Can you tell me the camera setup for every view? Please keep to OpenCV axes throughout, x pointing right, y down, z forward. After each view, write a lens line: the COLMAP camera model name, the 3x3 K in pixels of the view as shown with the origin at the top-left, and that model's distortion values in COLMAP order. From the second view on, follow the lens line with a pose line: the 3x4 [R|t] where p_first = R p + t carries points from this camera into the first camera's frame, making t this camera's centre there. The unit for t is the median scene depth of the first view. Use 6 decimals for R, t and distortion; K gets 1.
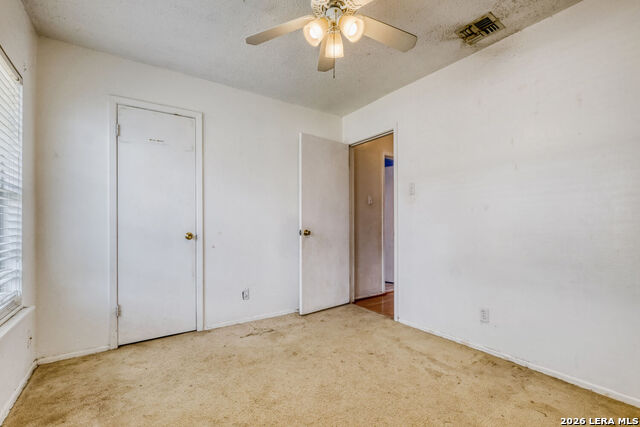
lens RADIAL K [[281.8, 0, 317.0], [0, 281.8, 222.2], [0, 0, 1]] dist [0.000865, 0.000273]
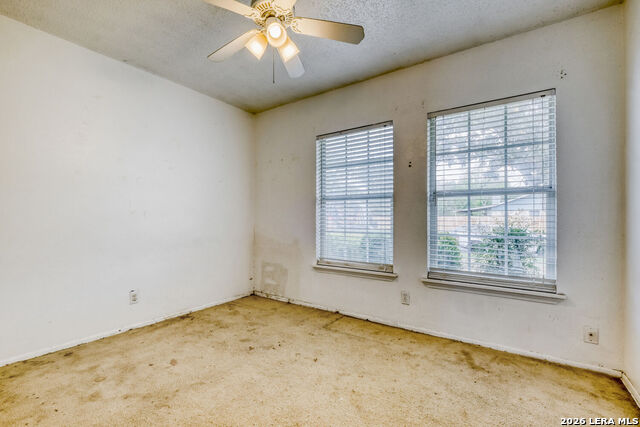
lens RADIAL K [[281.8, 0, 317.0], [0, 281.8, 222.2], [0, 0, 1]] dist [0.000865, 0.000273]
pose [[-0.930913, -0.010189, -0.365098, 0.174191], [-0.005425, 0.999886, -0.014072, 0.031319], [0.365200, -0.011119, -0.930863, 1.210335]]
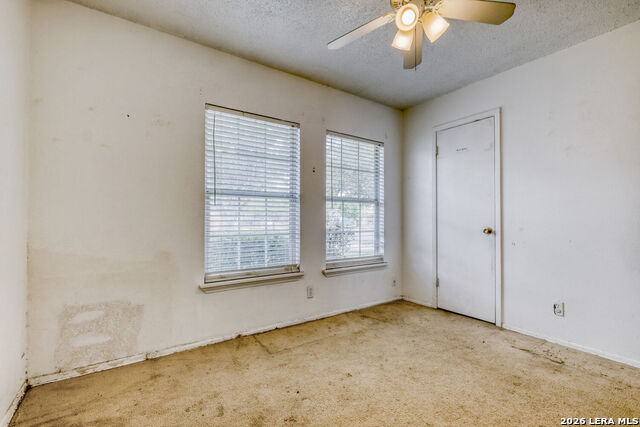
lens RADIAL K [[284.0, 0, 324.6], [0, 284.0, 212.6], [0, 0, 1]] dist [-0.000687, 0.000109]
pose [[0.022293, -0.015959, -0.999624, 0.630704], [0.006385, 0.999854, -0.015820, -0.005455], [0.999731, -0.006030, 0.022391, 0.392923]]
